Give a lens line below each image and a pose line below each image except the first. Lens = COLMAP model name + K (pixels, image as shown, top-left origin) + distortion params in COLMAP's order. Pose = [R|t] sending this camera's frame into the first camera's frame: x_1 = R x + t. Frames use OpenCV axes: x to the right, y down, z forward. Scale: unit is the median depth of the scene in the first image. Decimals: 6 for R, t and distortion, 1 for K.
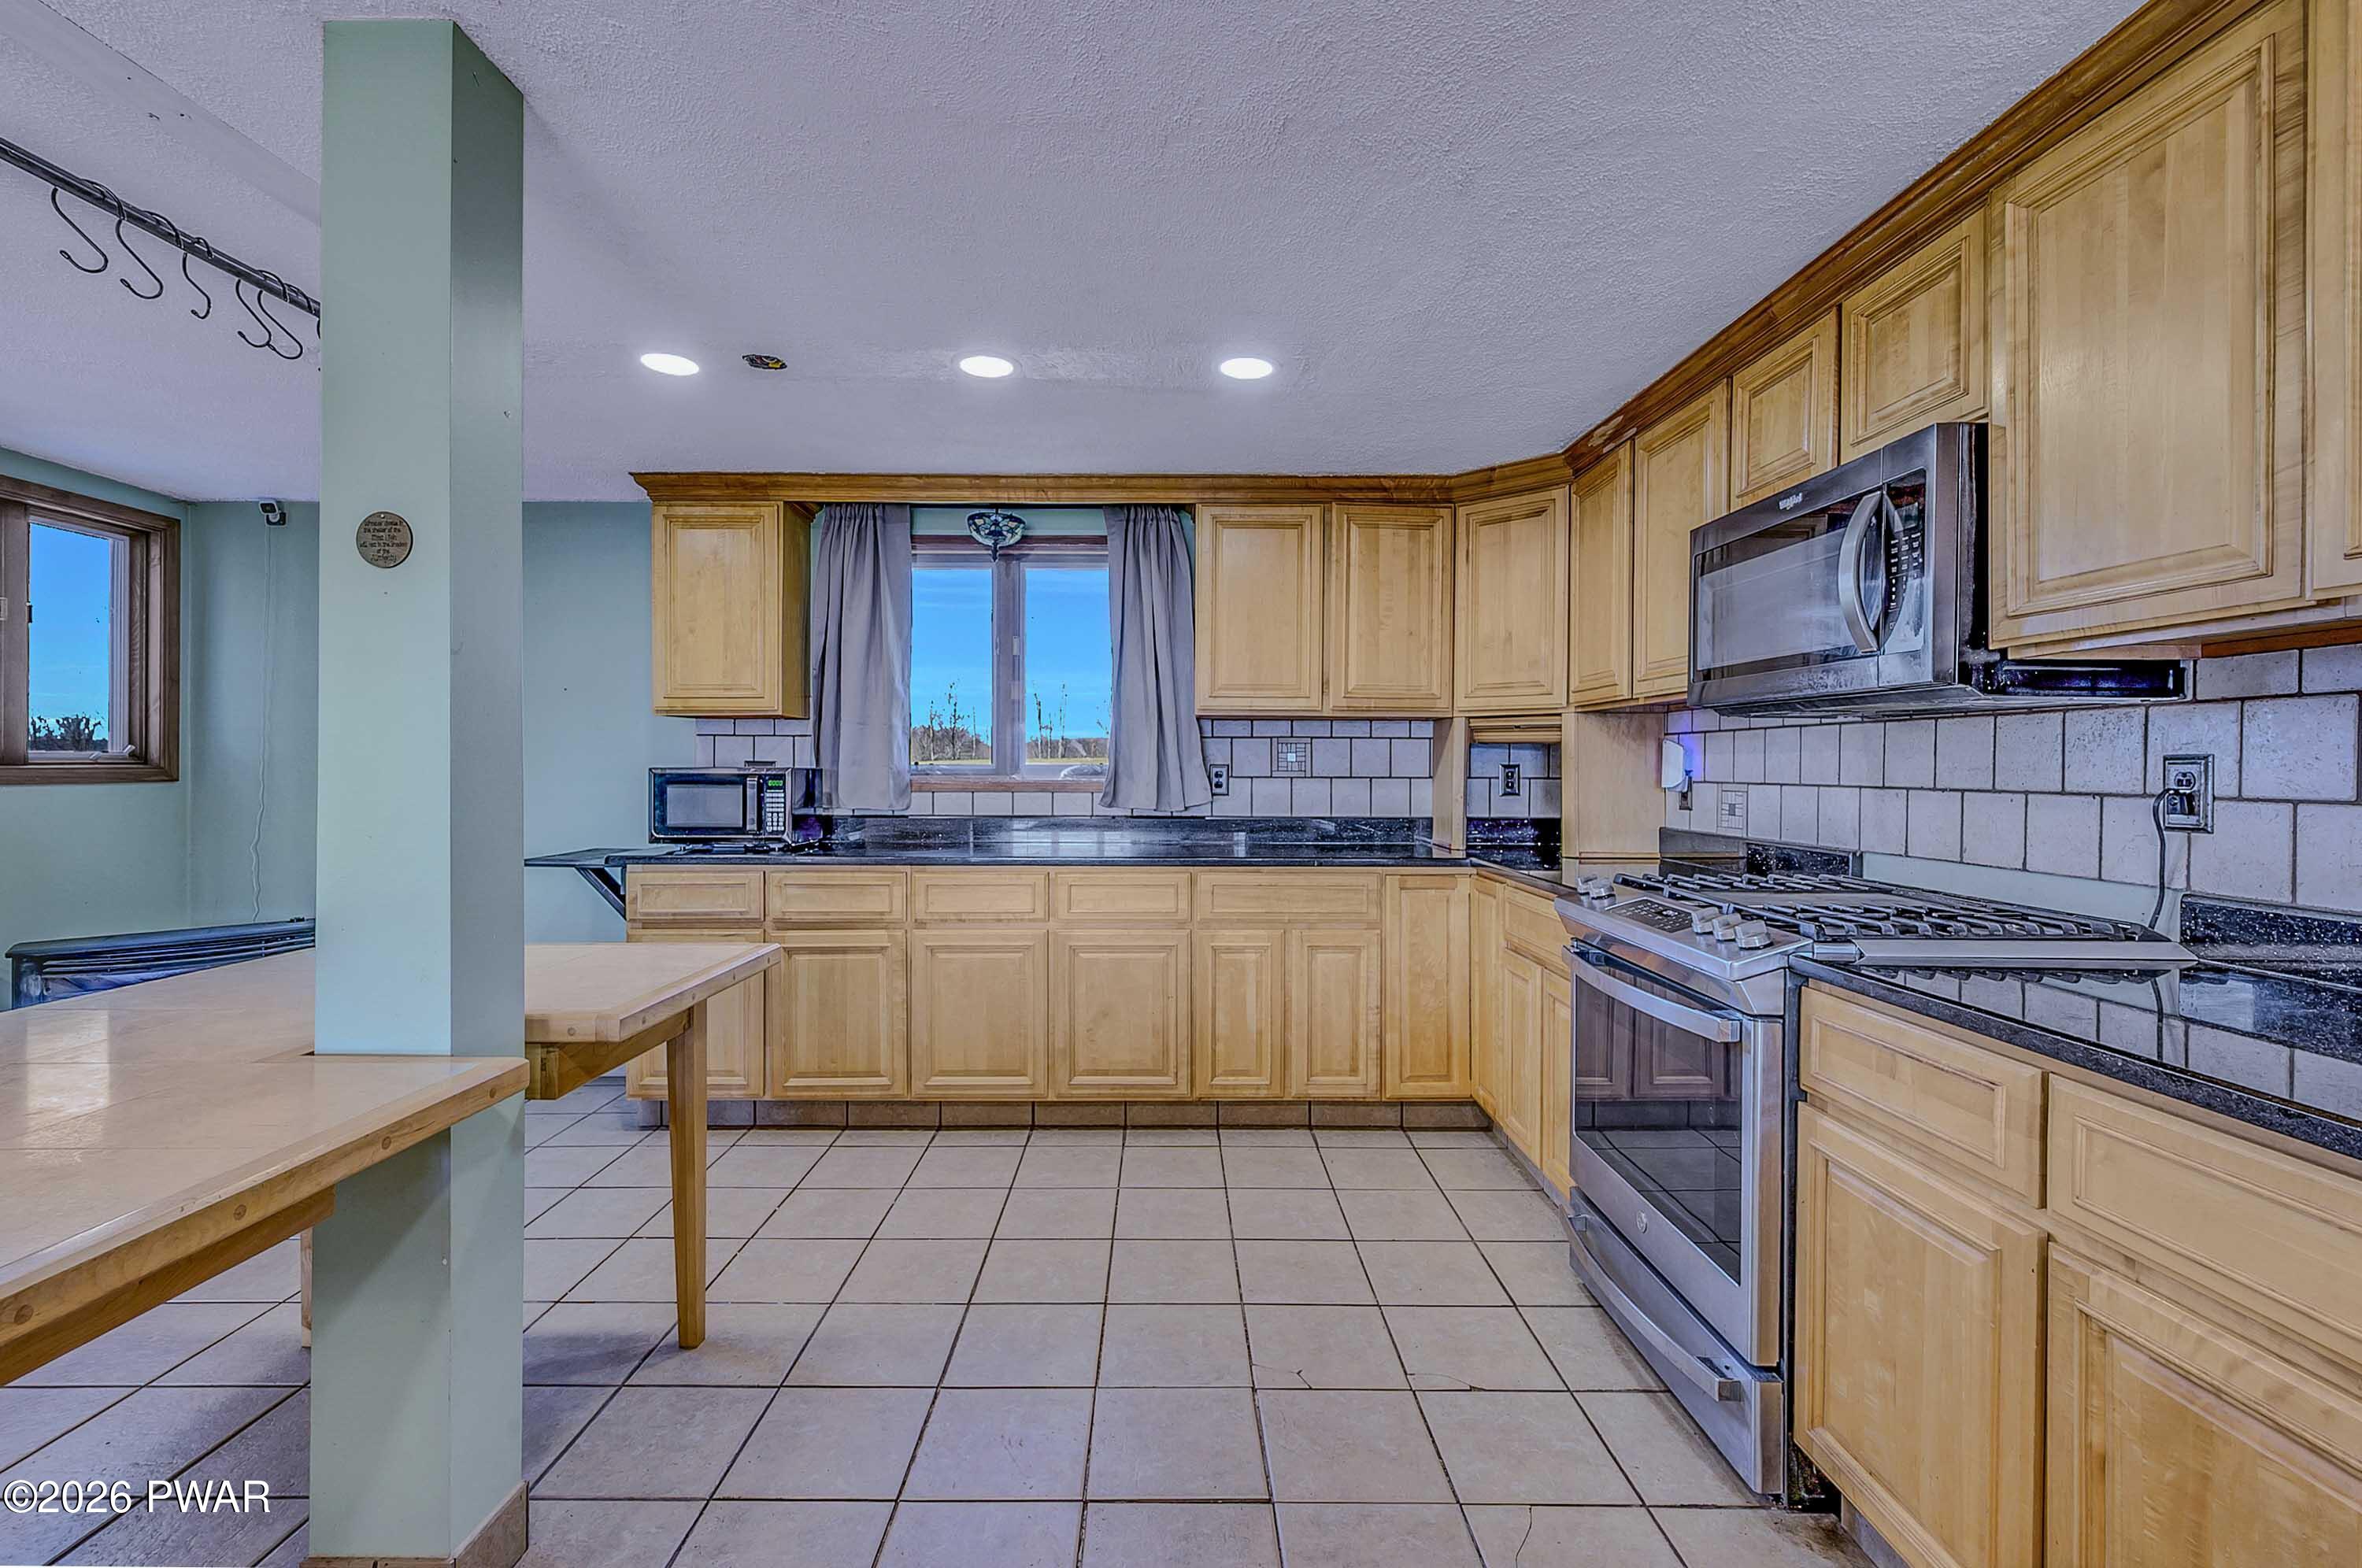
lens RADIAL K [[983.4, 0, 1173.4], [0, 983.4, 774.4], [0, 0, 1]] dist [-0.000914, -0.000147]
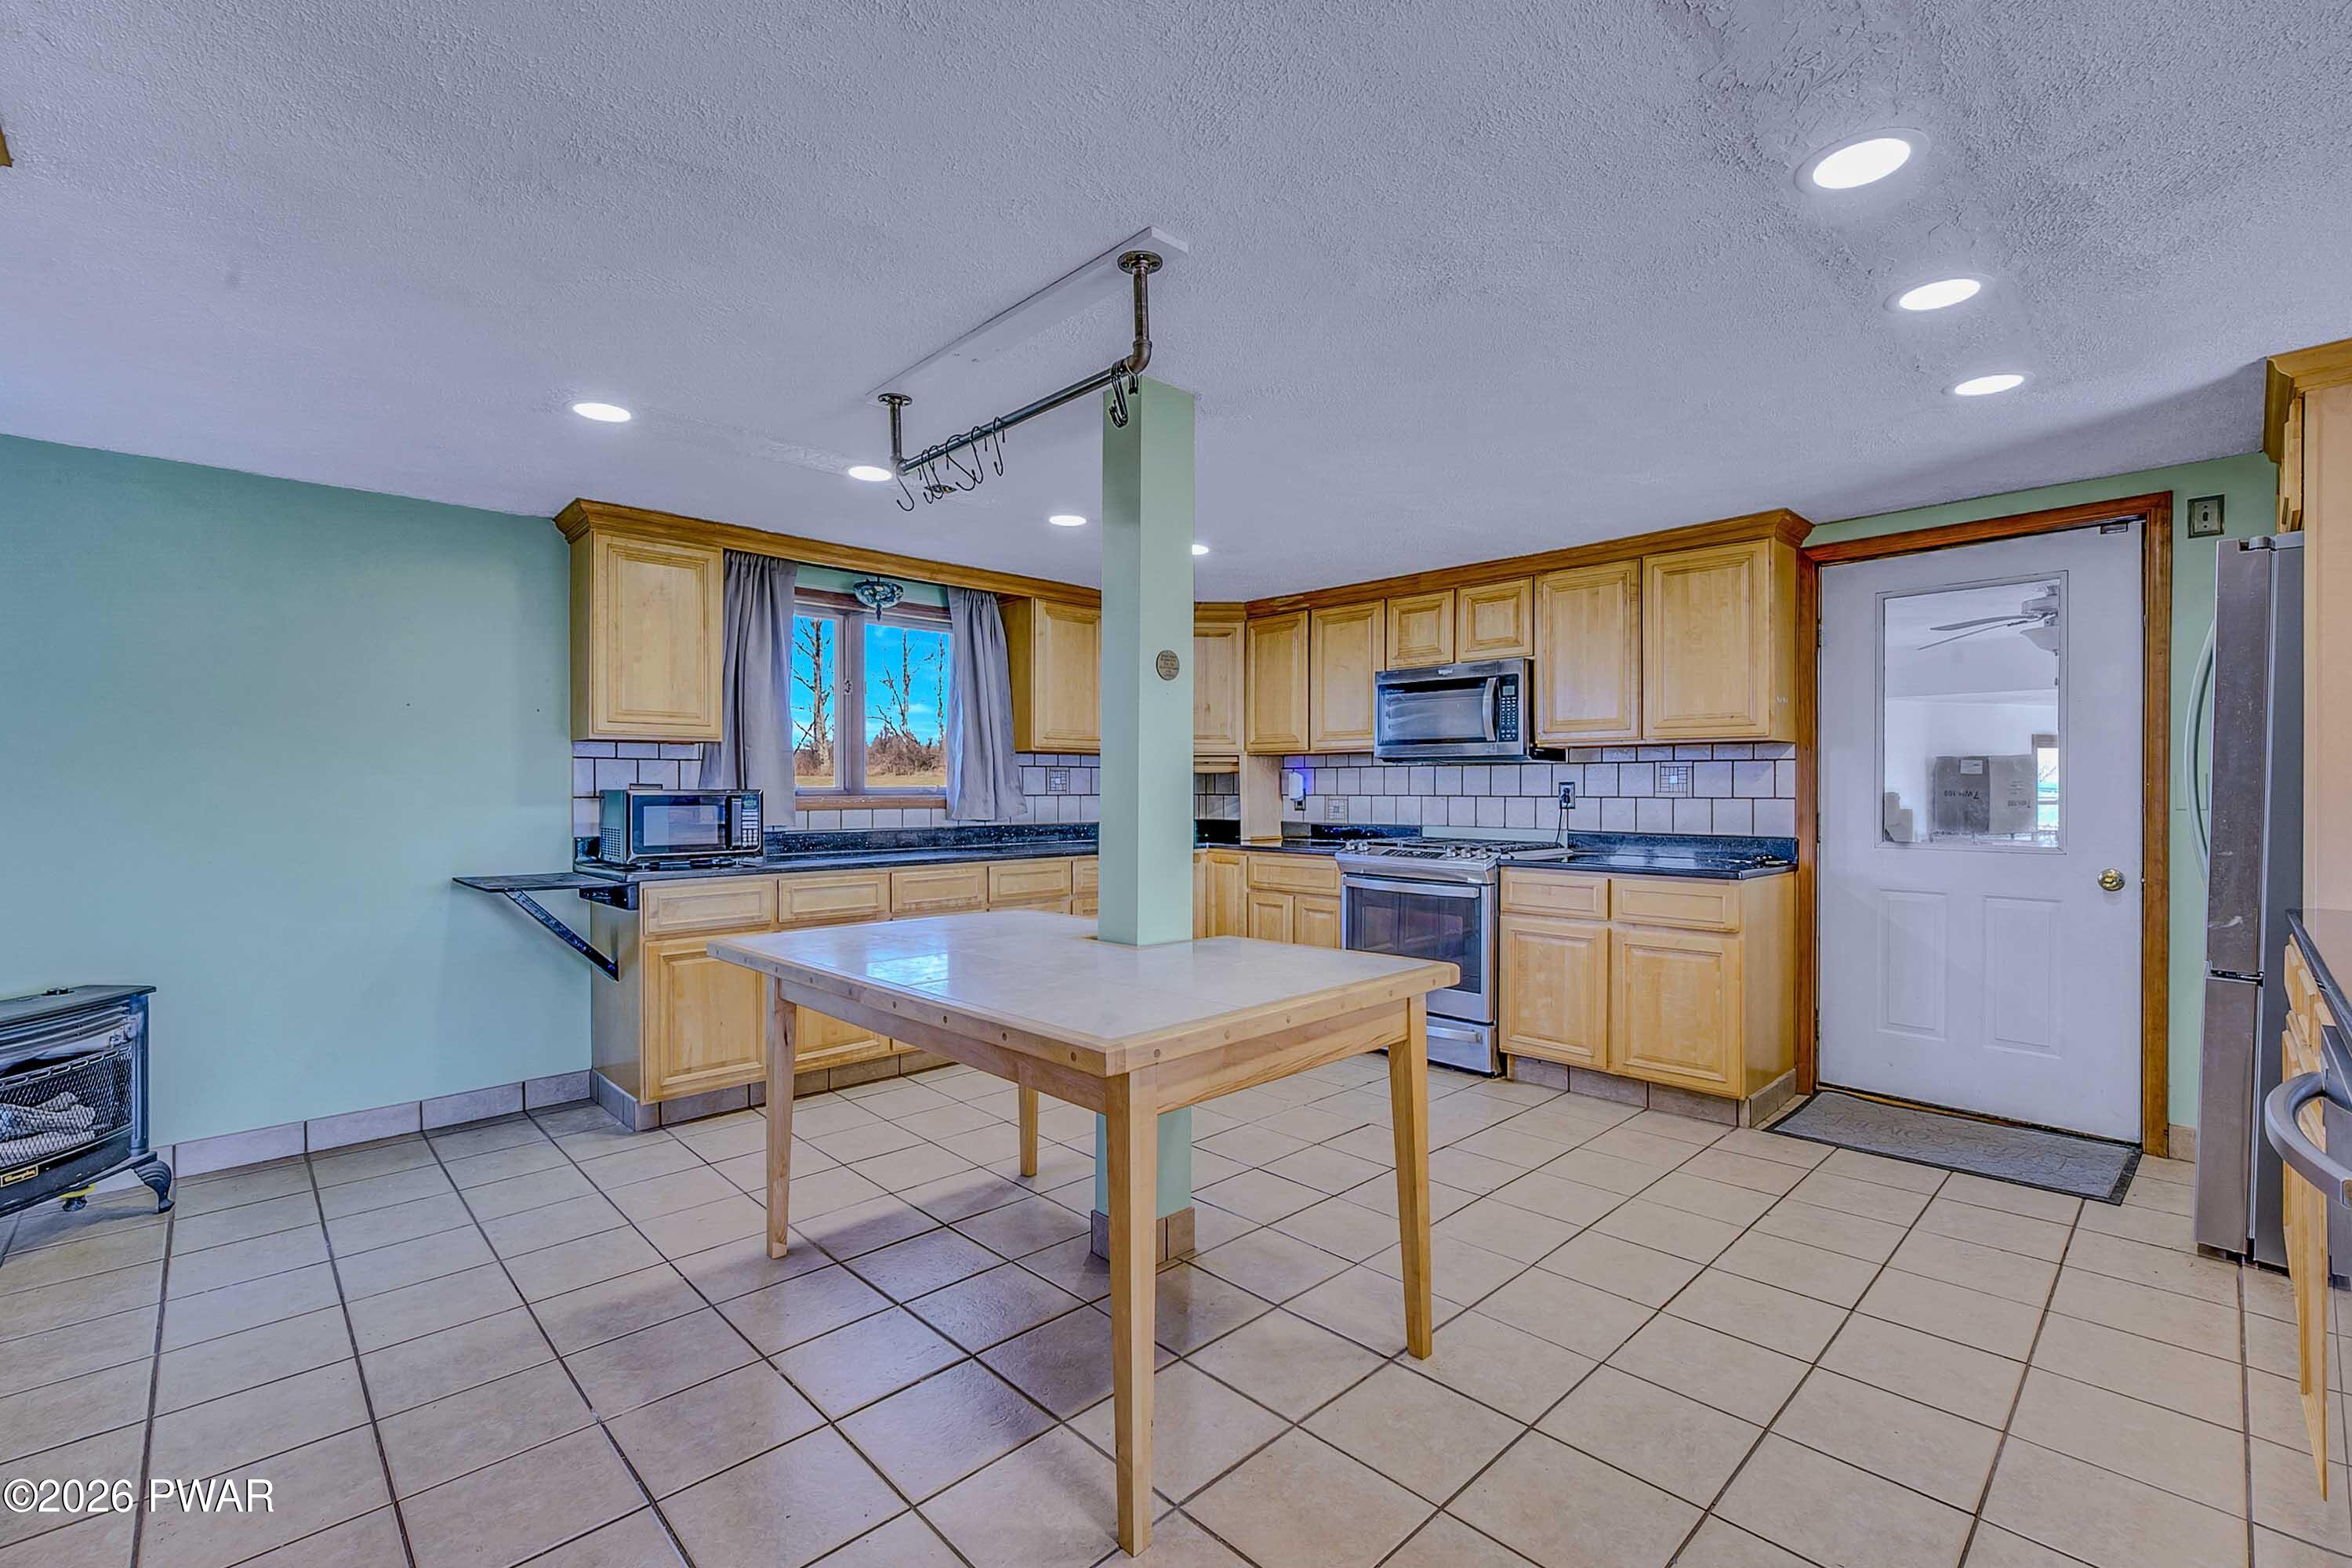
lens RADIAL K [[931.1, 0, 1170.4], [0, 931.1, 784.9], [0, 0, 1]] dist [-0.000893, -0.000182]
pose [[0.747486, -0.001336, 0.664276, -1.070786], [0.008131, 0.999941, -0.007139, -0.000659], [-0.664228, 0.010738, 0.747453, -0.168353]]
